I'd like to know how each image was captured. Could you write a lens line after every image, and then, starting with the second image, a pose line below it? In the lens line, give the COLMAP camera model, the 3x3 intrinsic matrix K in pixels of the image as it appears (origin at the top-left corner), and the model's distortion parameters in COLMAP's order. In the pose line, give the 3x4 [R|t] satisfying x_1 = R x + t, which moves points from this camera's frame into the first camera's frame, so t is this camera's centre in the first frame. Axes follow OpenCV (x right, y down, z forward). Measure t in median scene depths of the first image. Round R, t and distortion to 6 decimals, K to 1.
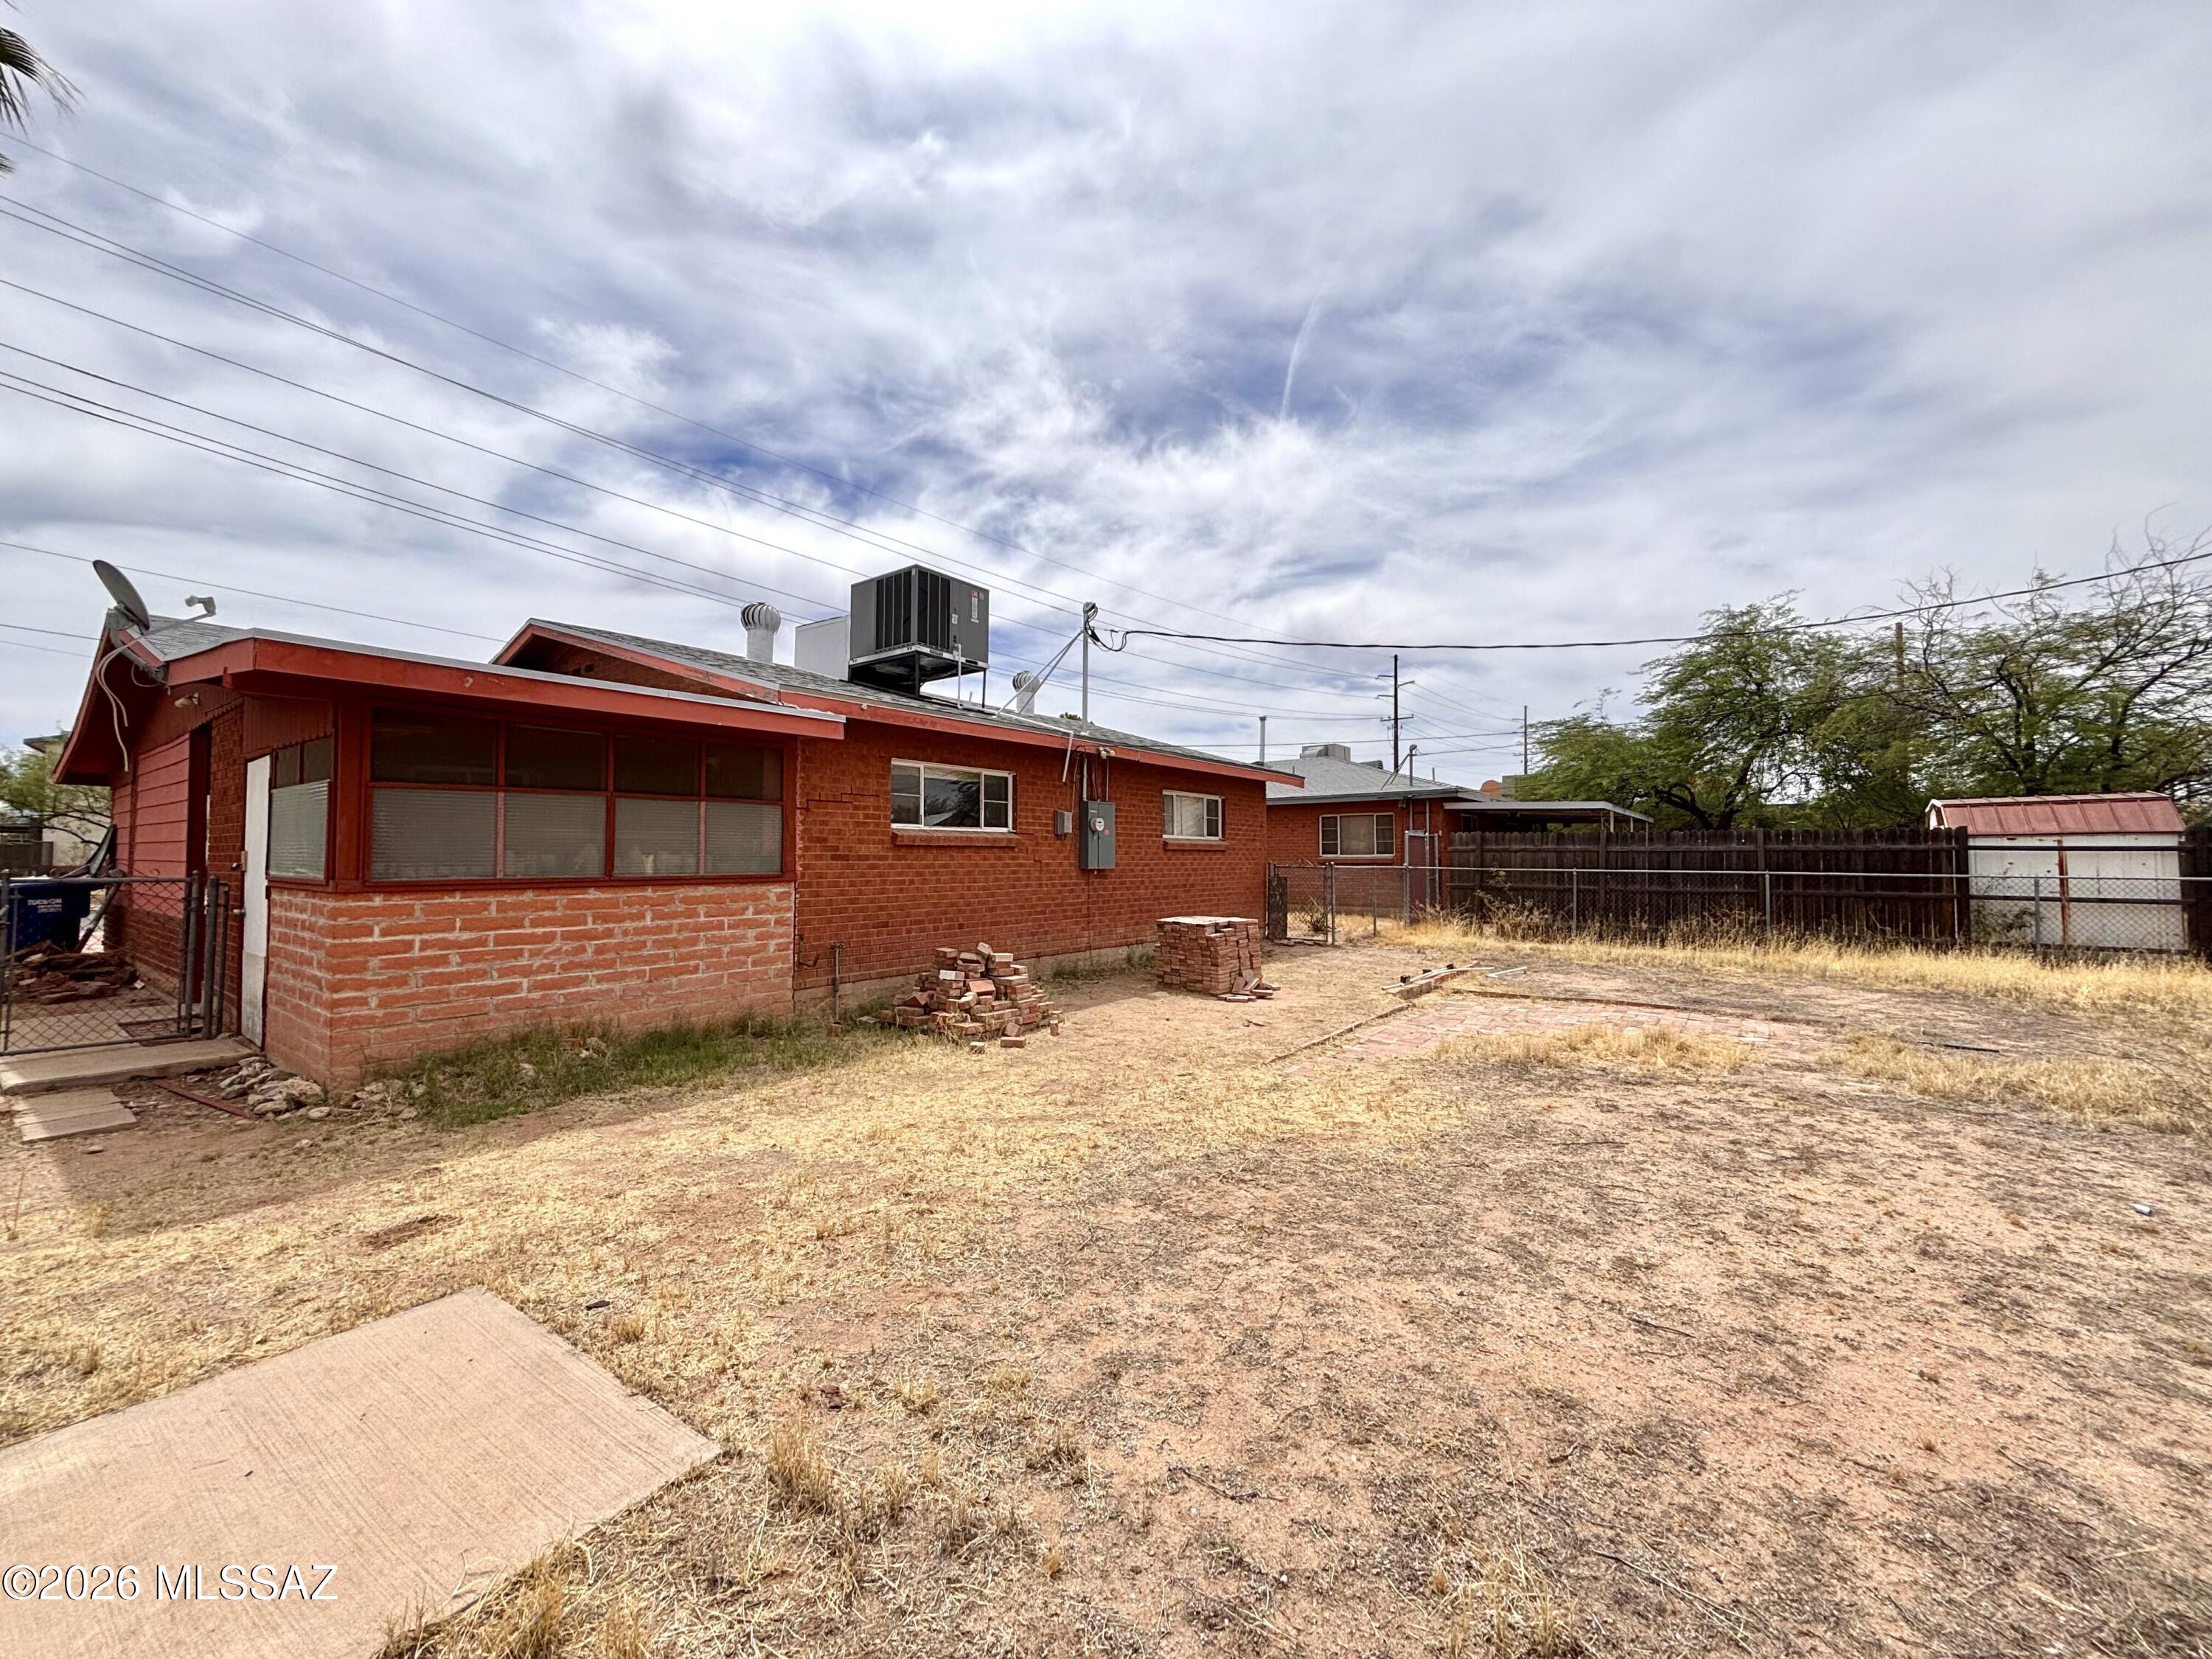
lens RADIAL K [[885.0, 0, 1105.1], [0, 885.0, 831.5], [0, 0, 1]] dist [0.004120, -0.000048]
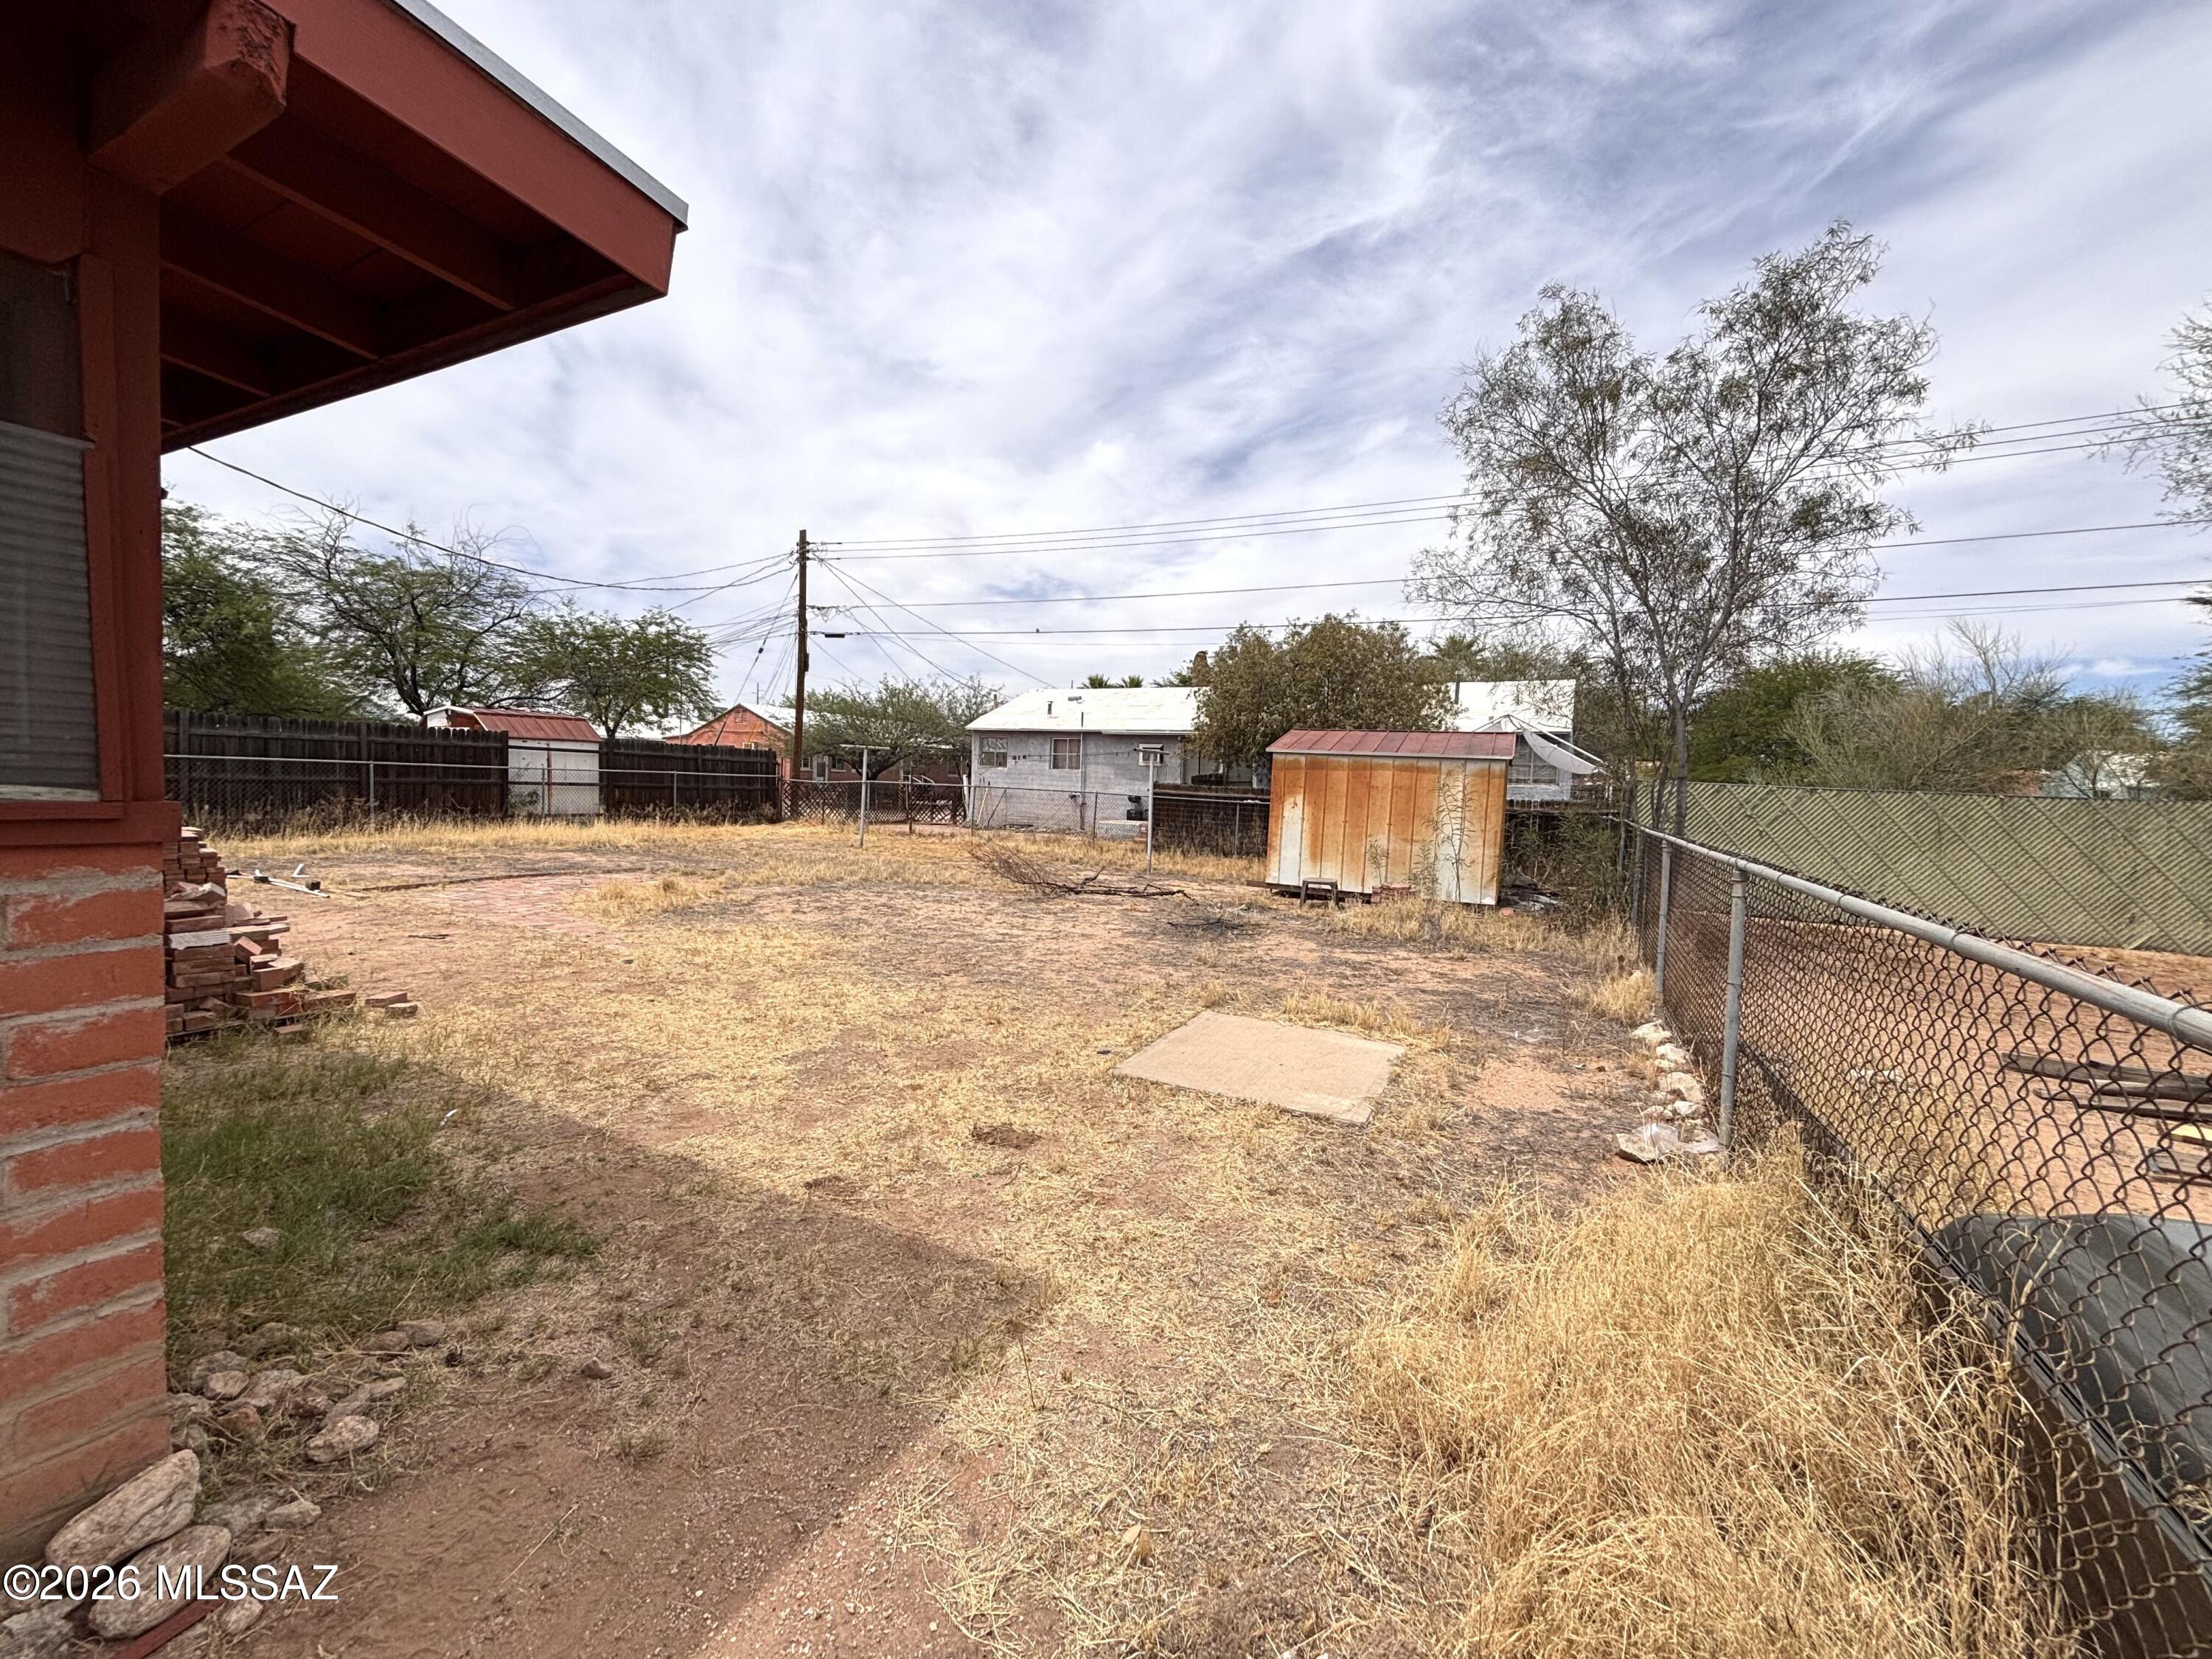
lens RADIAL K [[885.0, 0, 1092.2], [0, 885.0, 825.0], [0, 0, 1]] dist [0.004120, -0.000048]
pose [[-0.141430, -0.057713, 0.988265, -0.523034], [-0.065839, 0.996637, 0.048780, 0.013147], [-0.987756, -0.058167, -0.144754, 0.315732]]
